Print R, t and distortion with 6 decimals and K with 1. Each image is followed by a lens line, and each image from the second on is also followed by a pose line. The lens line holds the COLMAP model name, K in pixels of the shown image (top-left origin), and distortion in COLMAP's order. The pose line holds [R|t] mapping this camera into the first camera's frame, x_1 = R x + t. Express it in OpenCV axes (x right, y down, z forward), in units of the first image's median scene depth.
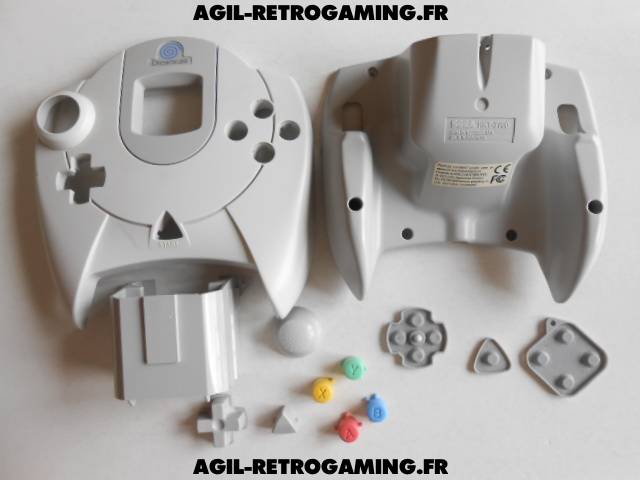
lens RADIAL K [[488.9, 0, 319.3], [0, 488.9, 239.9], [0, 0, 1]] dist [-0.013870, 0.014062]
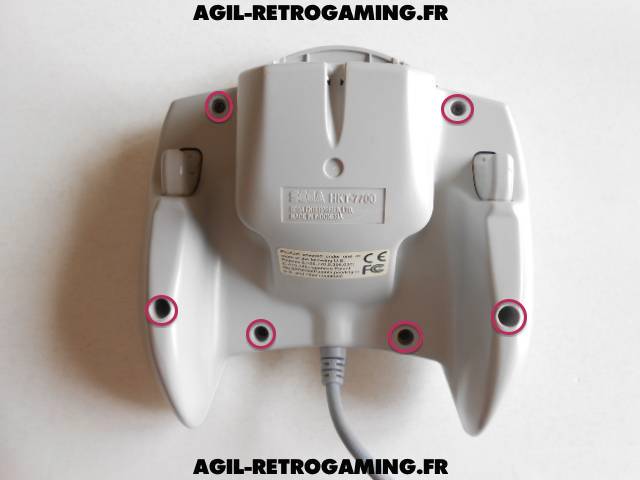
lens RADIAL K [[488.9, 0, 321.8], [0, 488.9, 233.9], [0, 0, 1]] dist [-0.013870, 0.014062]
pose [[0.999975, 0.004183, -0.005653, 0.305498], [-0.004120, 0.999930, 0.011047, -0.186170], [0.005699, -0.011023, 0.999923, 0.319656]]
